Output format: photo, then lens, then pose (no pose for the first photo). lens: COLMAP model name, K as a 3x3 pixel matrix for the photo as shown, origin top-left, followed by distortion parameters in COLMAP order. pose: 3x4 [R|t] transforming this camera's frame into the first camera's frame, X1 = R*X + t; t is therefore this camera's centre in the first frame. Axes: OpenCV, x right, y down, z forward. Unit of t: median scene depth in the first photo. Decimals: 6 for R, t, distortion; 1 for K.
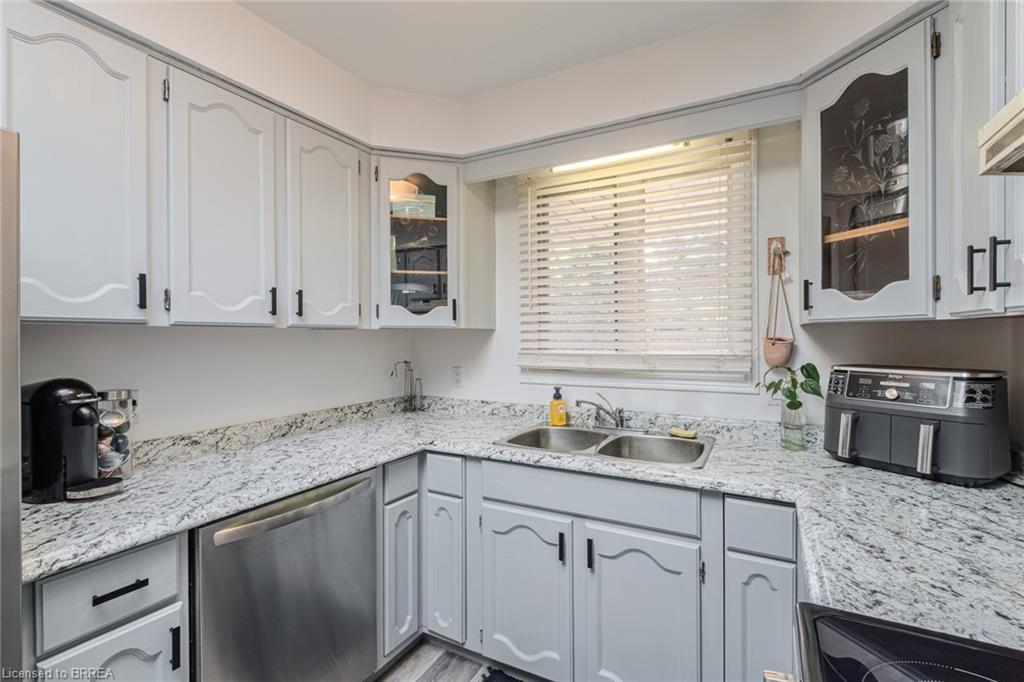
lens RADIAL K [[457.2, 0, 493.9], [0, 457.2, 339.1], [0, 0, 1]] dist [0.008001, -0.004053]
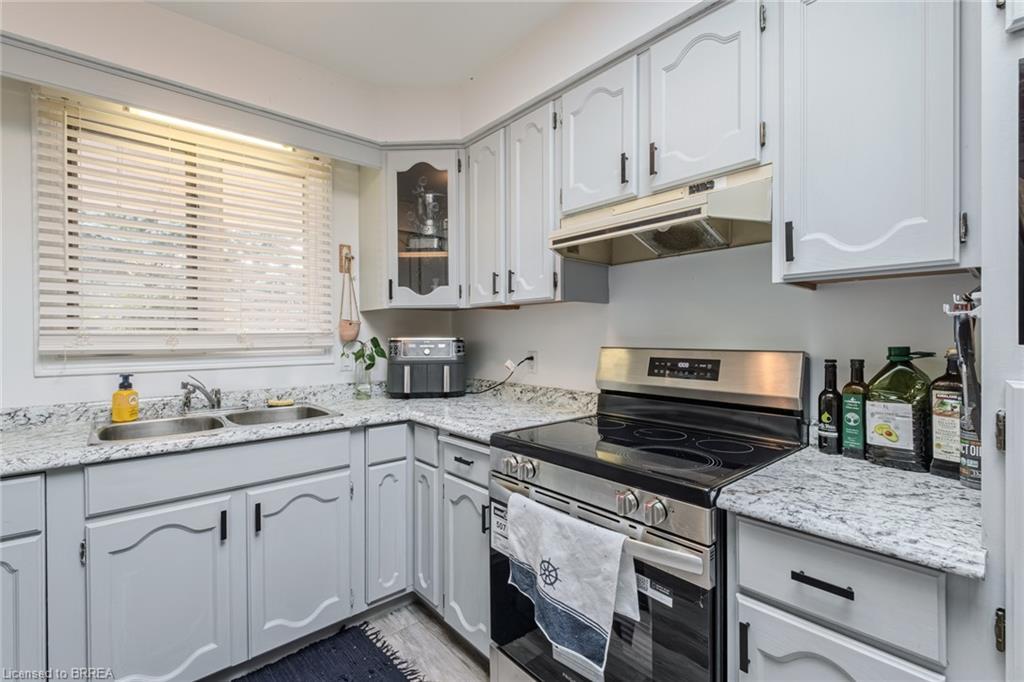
lens RADIAL K [[457.2, 0, 519.1], [0, 457.2, 338.7], [0, 0, 1]] dist [0.008001, -0.004053]
pose [[0.339621, -0.002765, 0.940558, -0.506319], [0.007205, 0.999974, 0.000338, 0.058992], [-0.940535, 0.006662, 0.339632, 0.077066]]
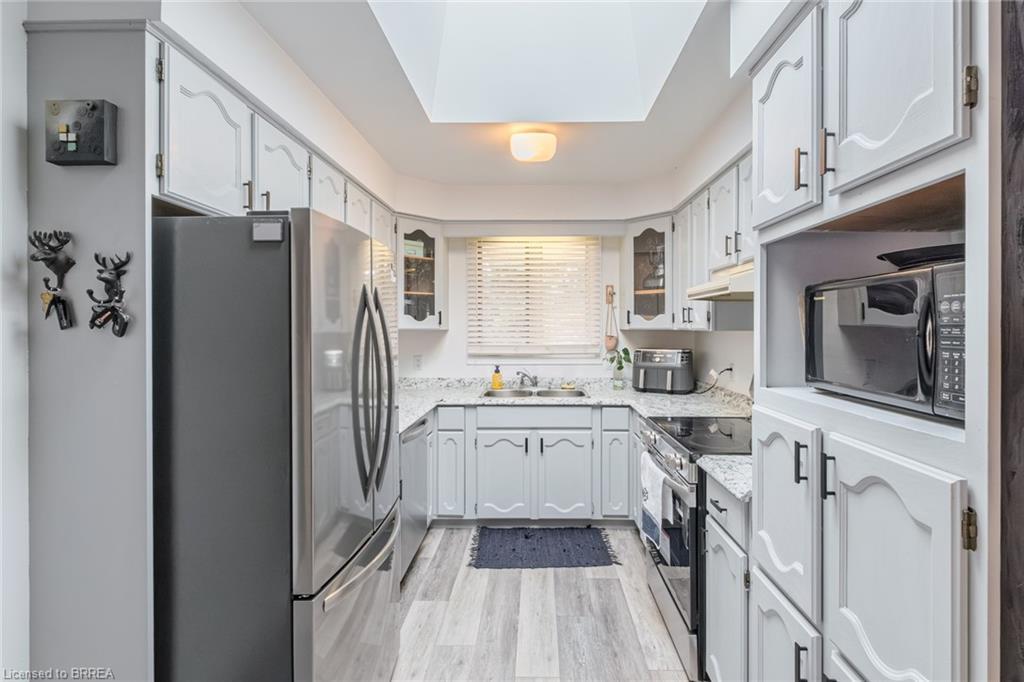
lens RADIAL K [[457.2, 0, 515.2], [0, 457.2, 332.7], [0, 0, 1]] dist [0.008001, -0.004053]
pose [[0.892405, -0.000523, 0.451235, -0.700528], [0.000450, 1.000000, 0.000270, -0.017939], [-0.451235, -0.000038, 0.892405, -0.636146]]
